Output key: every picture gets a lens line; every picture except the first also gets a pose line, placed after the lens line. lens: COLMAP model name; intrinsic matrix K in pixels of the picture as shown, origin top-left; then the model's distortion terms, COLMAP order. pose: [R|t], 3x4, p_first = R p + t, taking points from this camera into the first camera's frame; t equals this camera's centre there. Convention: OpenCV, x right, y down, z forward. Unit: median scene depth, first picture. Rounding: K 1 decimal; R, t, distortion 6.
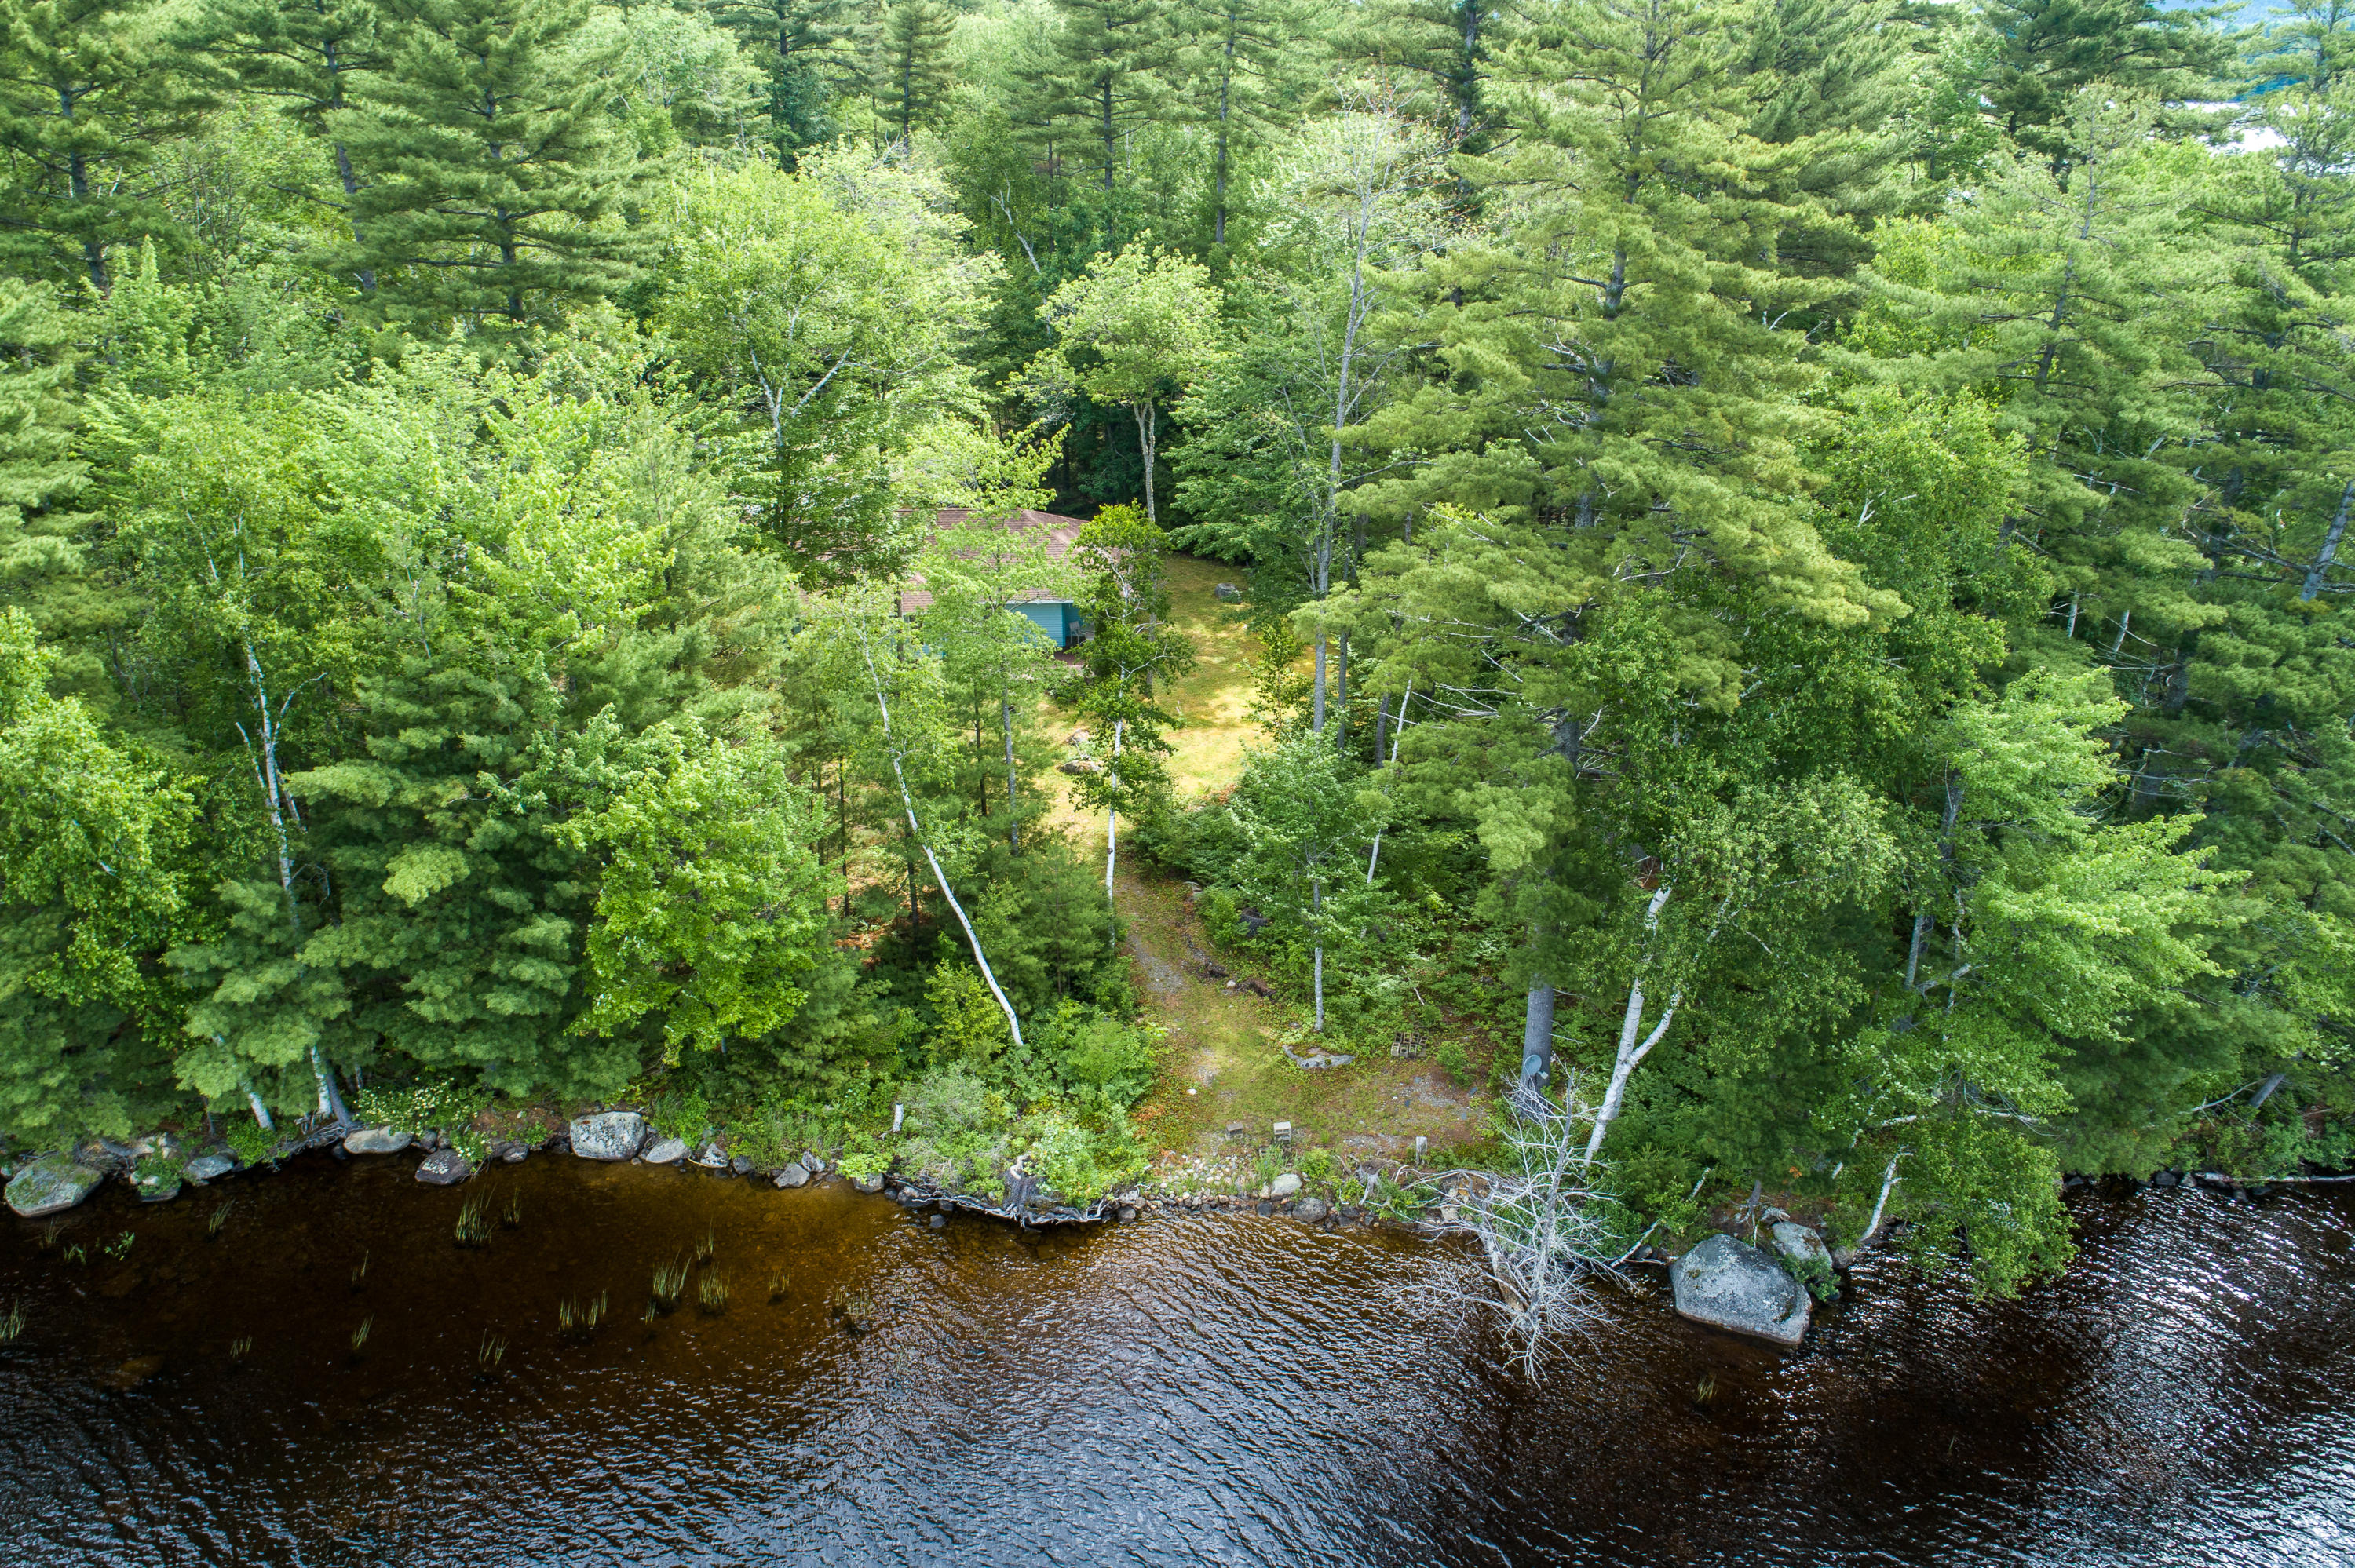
lens RADIAL K [[1619.2, 0, 1178.1], [0, 1619.2, 791.9], [0, 0, 1]] dist [0.002634, 0.004586]
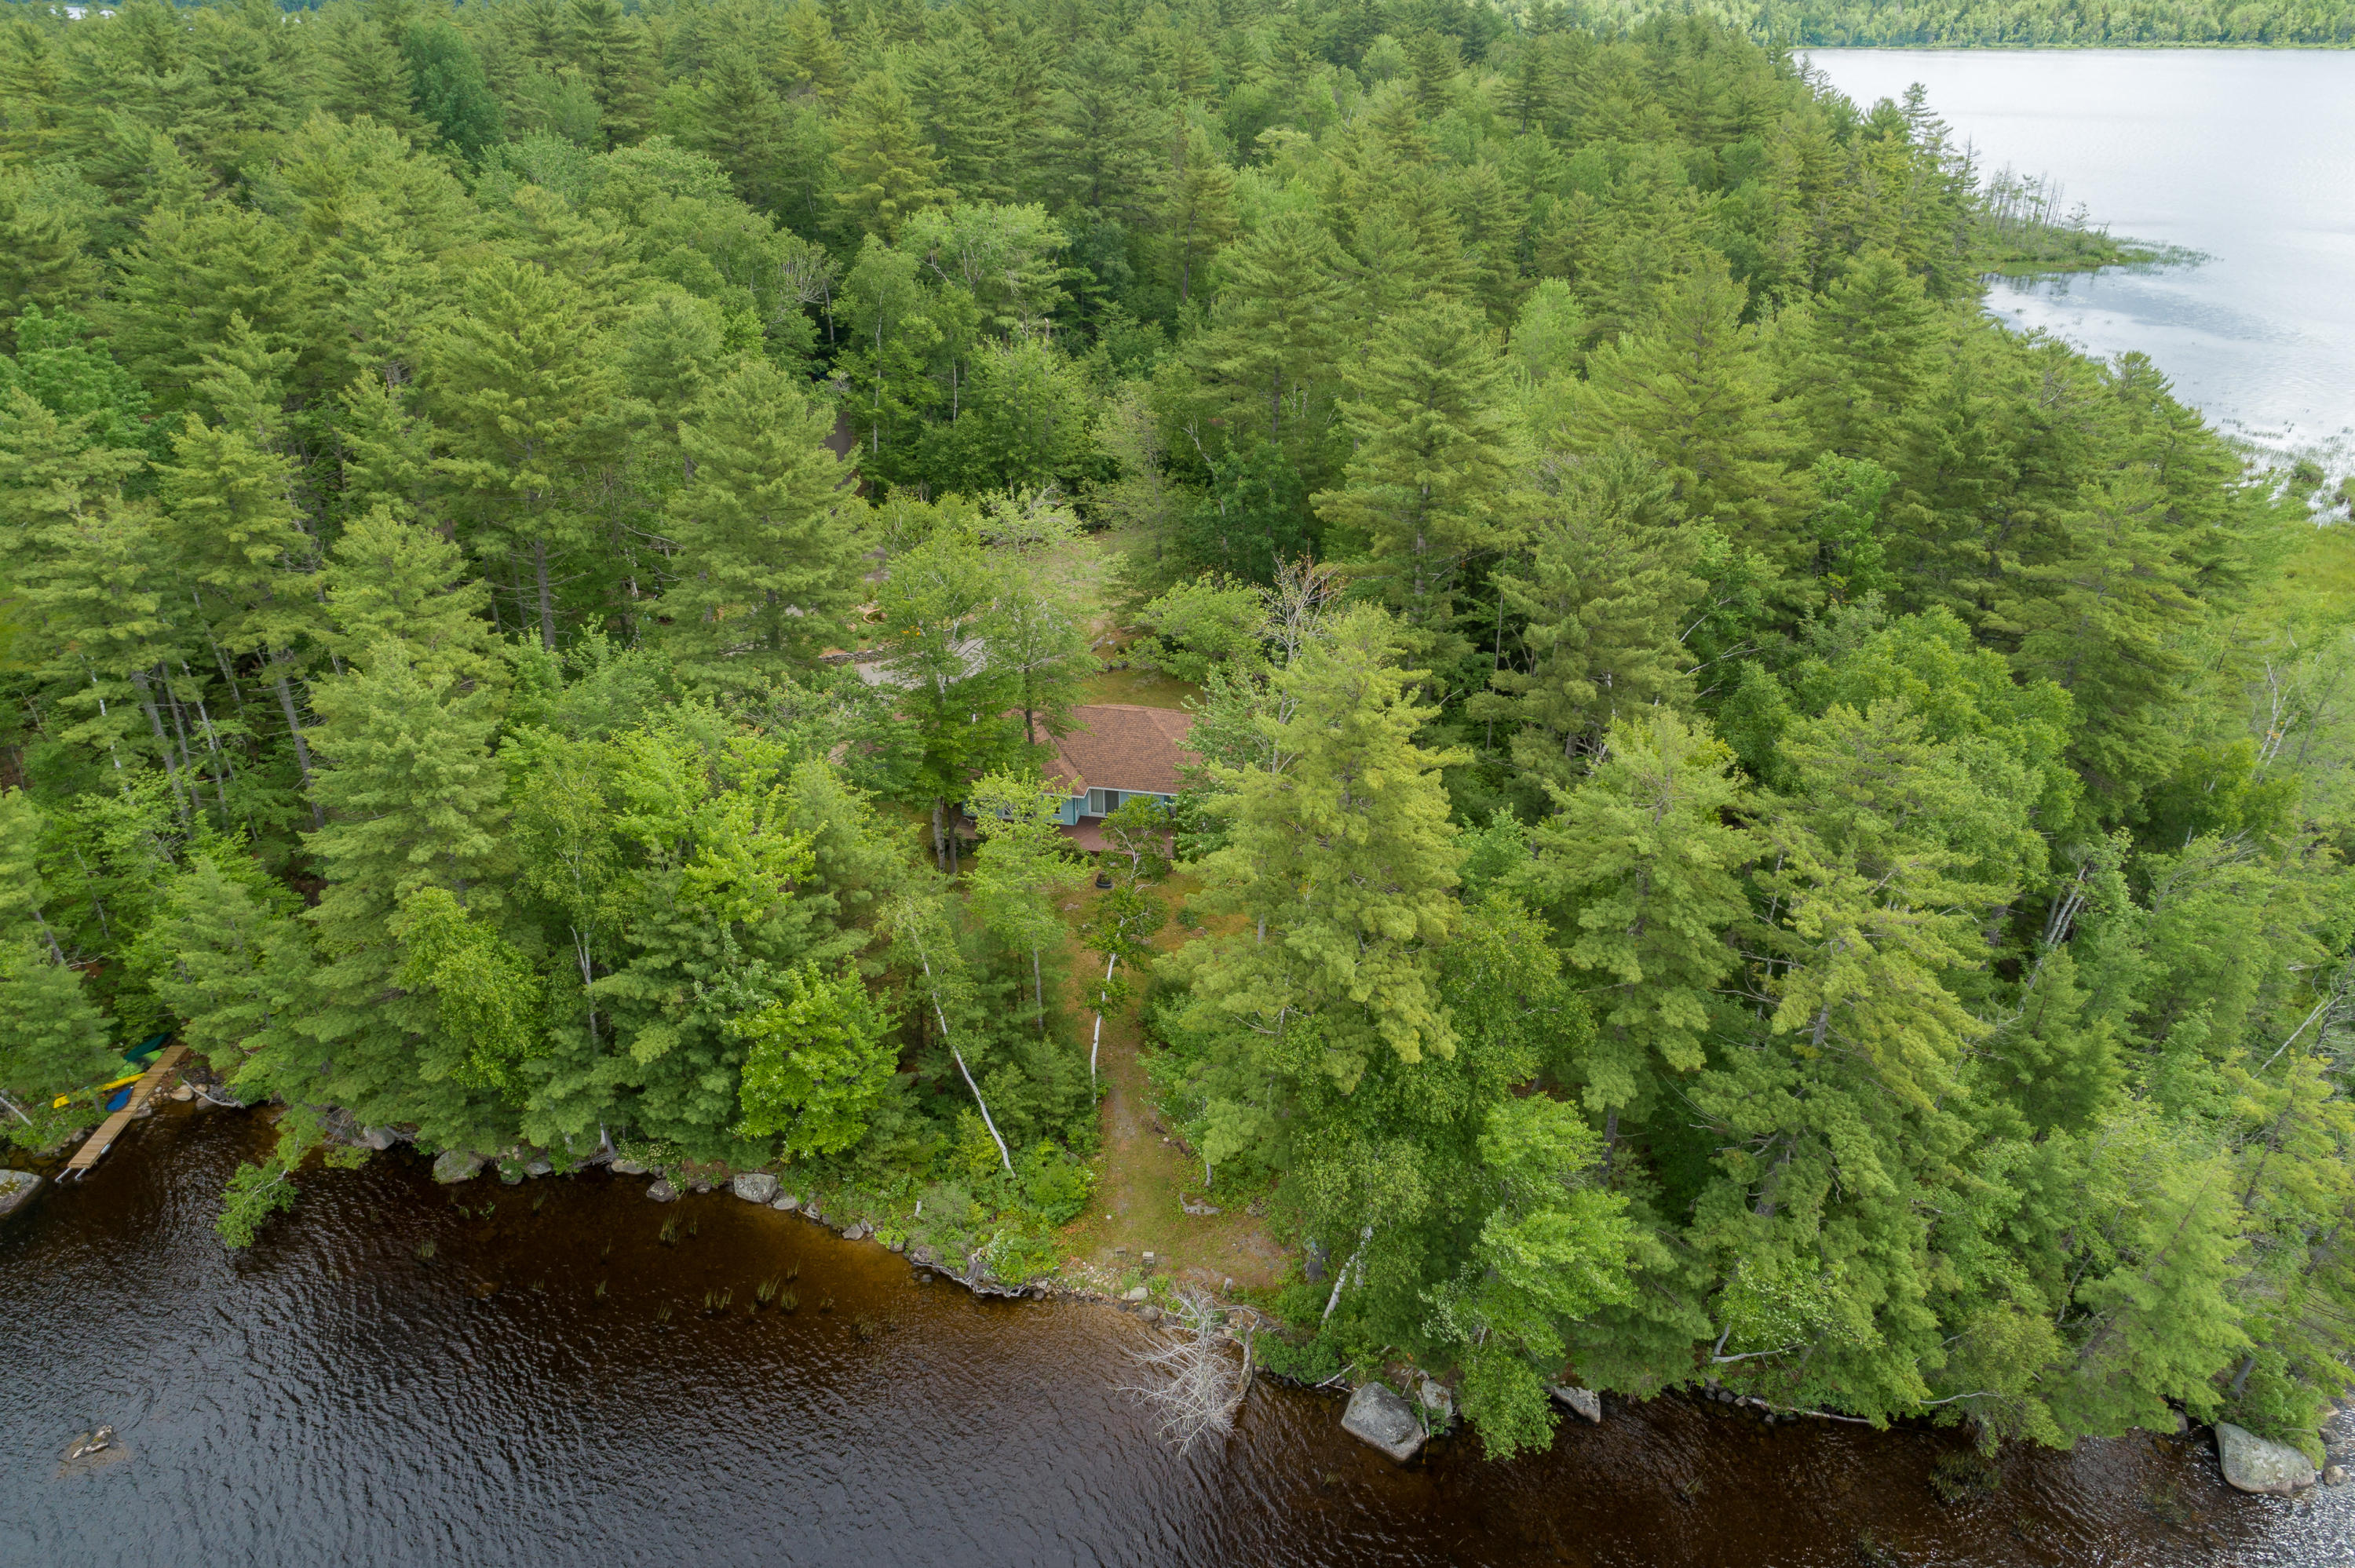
lens RADIAL K [[1619.2, 0, 1178.1], [0, 1619.2, 791.9], [0, 0, 1]] dist [0.002634, 0.004586]
pose [[0.971234, 0.116086, -0.207916, 0.385682], [-0.105694, 0.992560, 0.060451, -0.353694], [0.213386, -0.036737, 0.976277, -0.534780]]
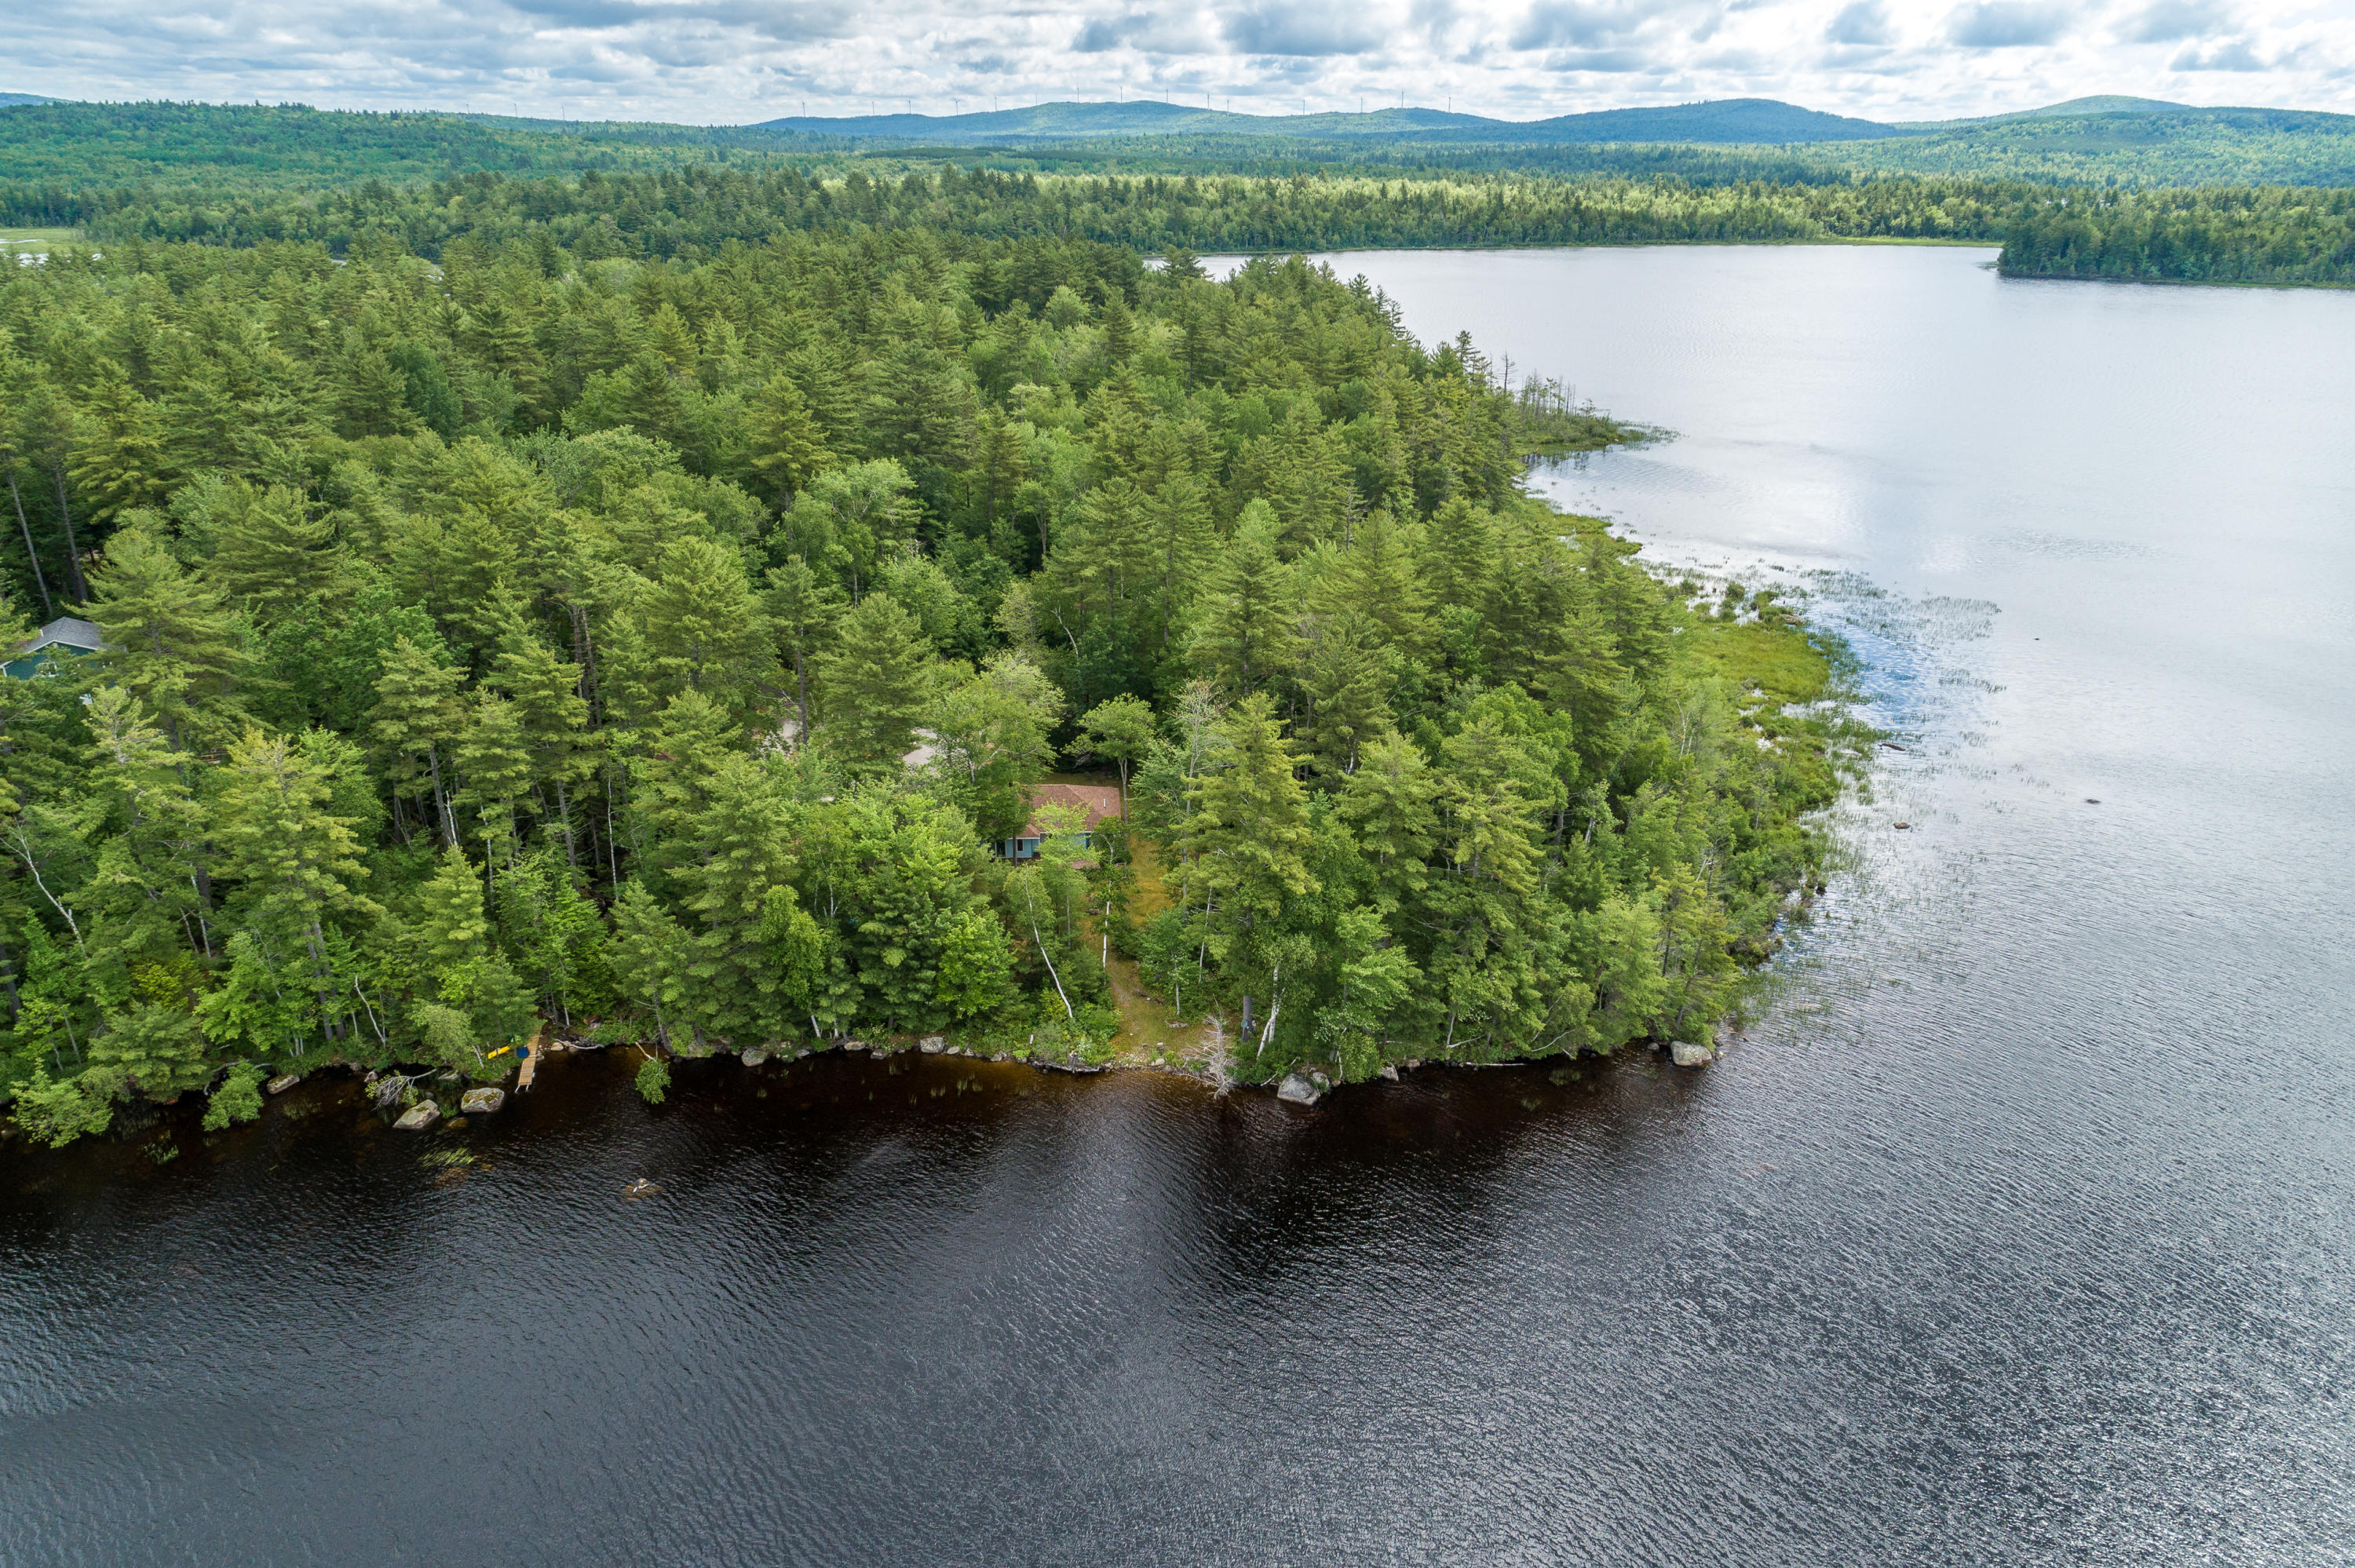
lens RADIAL K [[1619.2, 0, 1178.1], [0, 1619.2, 791.9], [0, 0, 1]] dist [0.002634, 0.004586]
pose [[0.999926, 0.010189, -0.006572, 0.117699], [-0.010478, 0.998906, -0.045574, -0.127288], [0.006100, 0.045640, 0.998939, -2.103002]]
